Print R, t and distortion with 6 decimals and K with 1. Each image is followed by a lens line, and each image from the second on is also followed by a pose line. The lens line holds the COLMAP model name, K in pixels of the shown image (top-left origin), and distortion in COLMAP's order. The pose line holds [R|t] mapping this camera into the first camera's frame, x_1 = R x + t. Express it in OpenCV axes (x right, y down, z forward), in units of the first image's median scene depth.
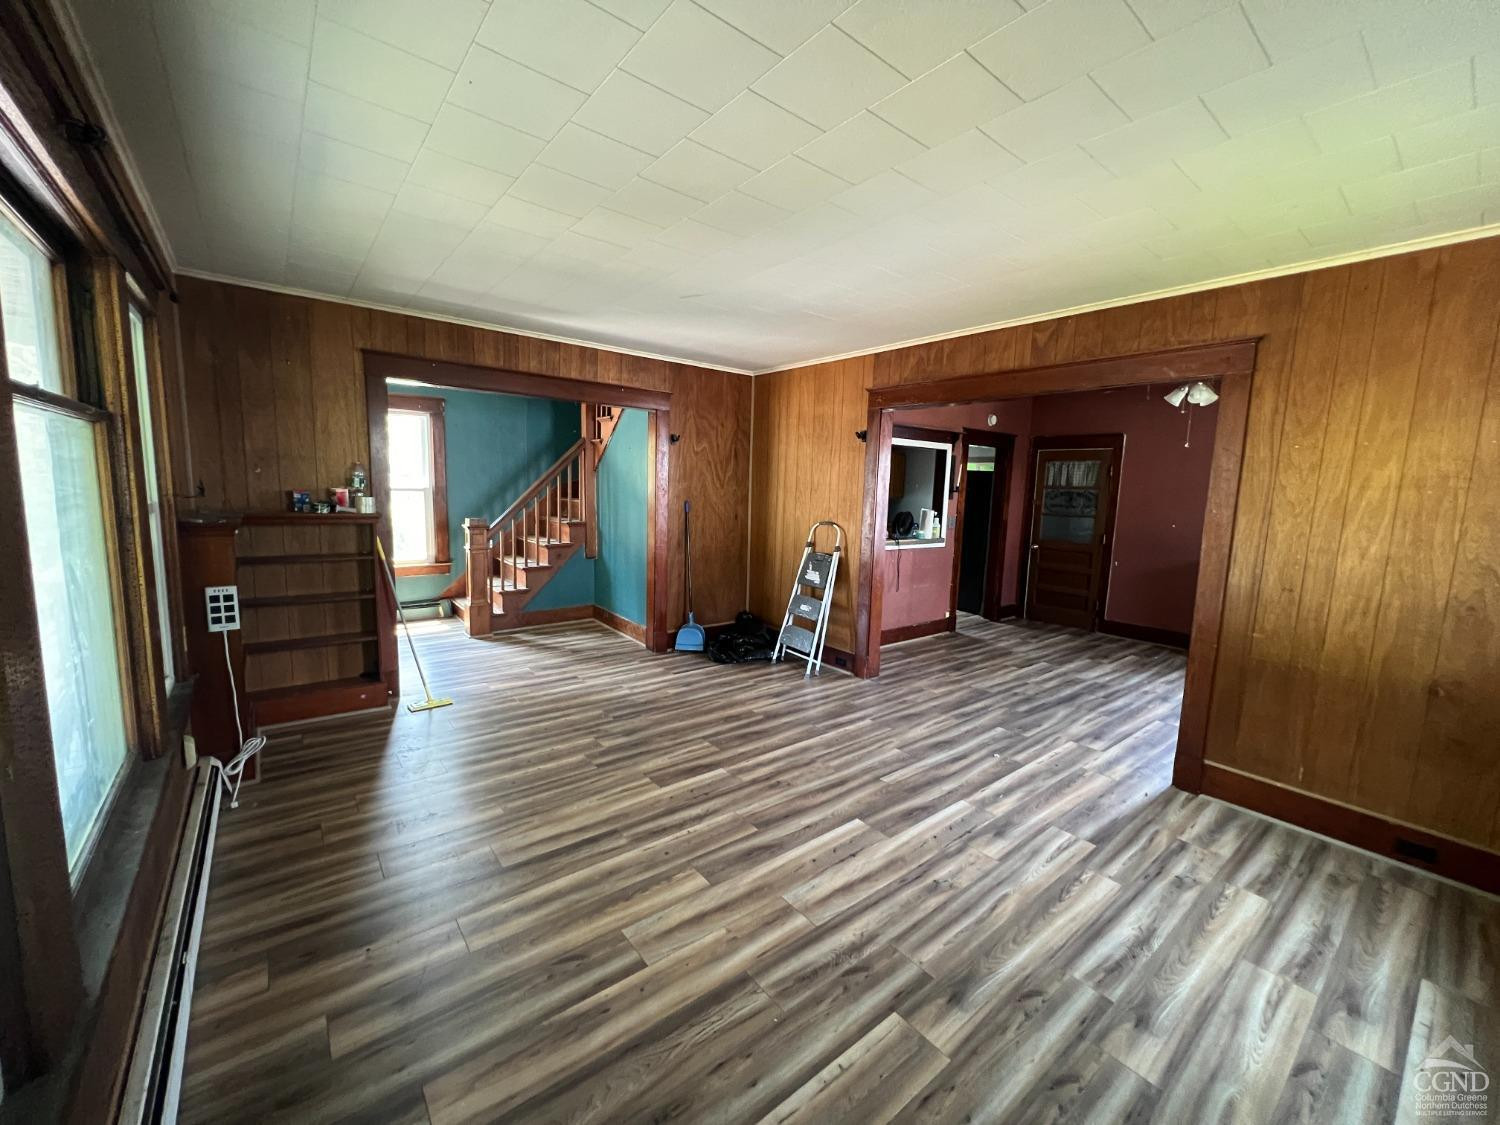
lens RADIAL K [[601.9, 0, 746.7], [0, 601.9, 558.2], [0, 0, 1]] dist [-0.002740, 0.000395]
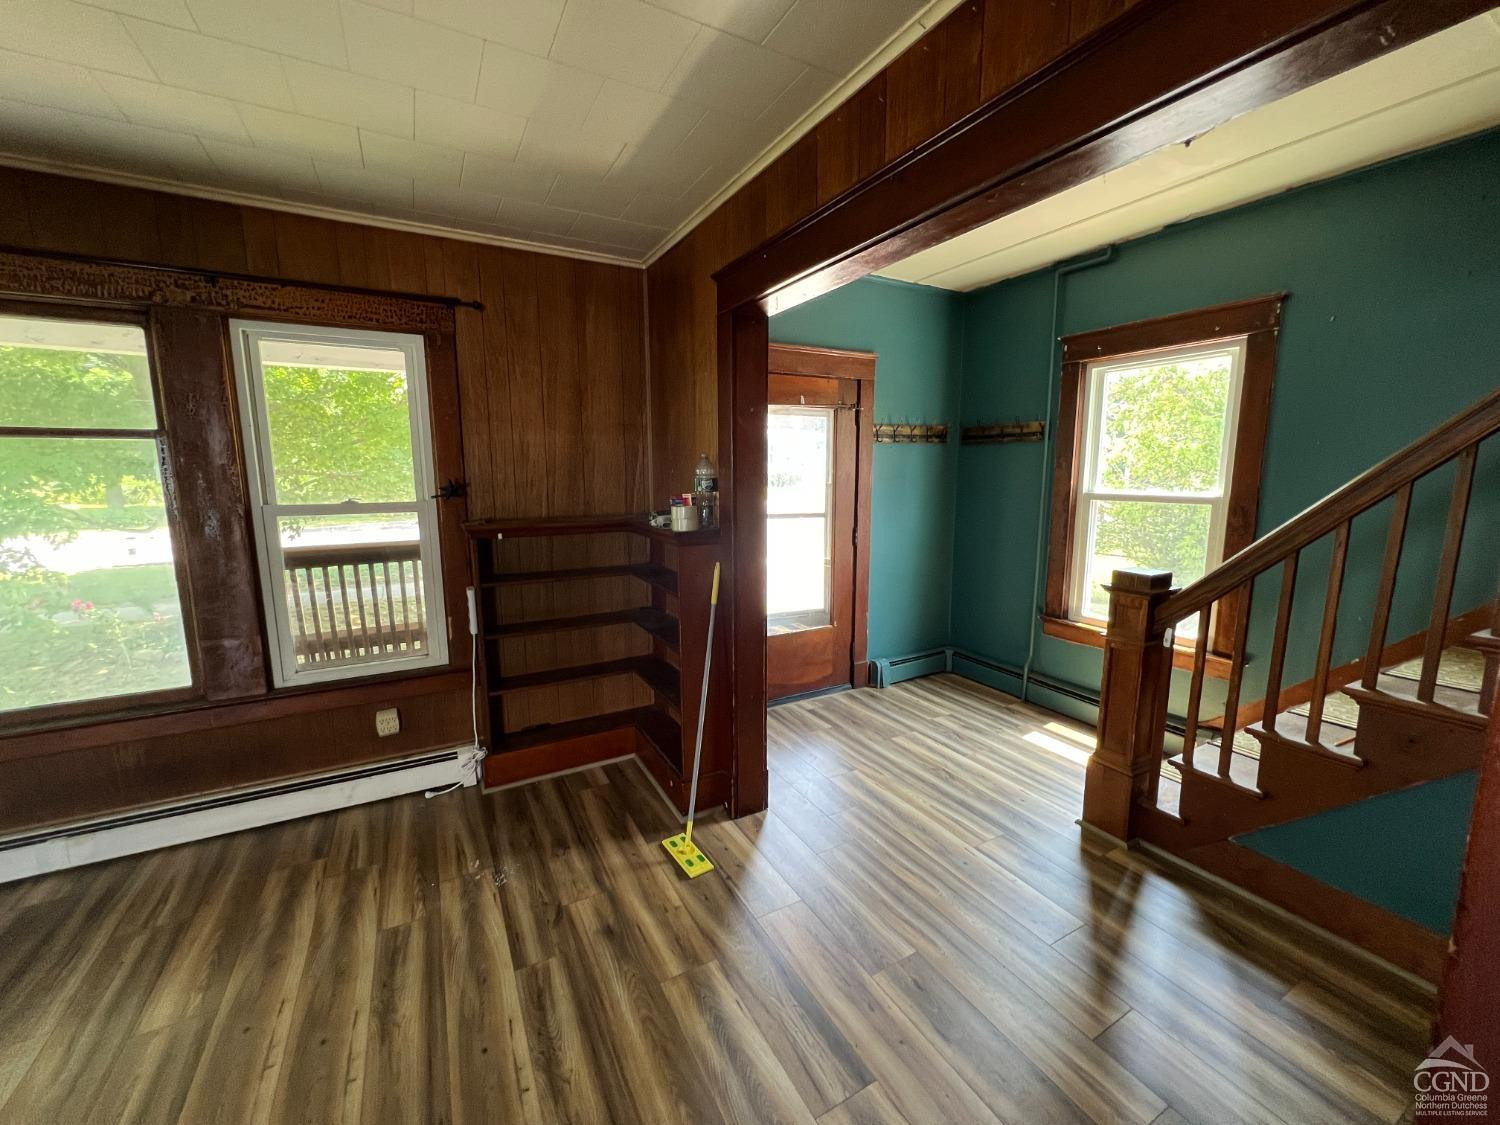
lens RADIAL K [[601.9, 0, 746.7], [0, 601.9, 558.2], [0, 0, 1]] dist [-0.002740, 0.000395]
pose [[-0.169259, 0.114926, -0.978848, 0.017465], [-0.124513, 0.982727, 0.136911, -0.151178], [0.977675, 0.145053, -0.152026, 1.231106]]
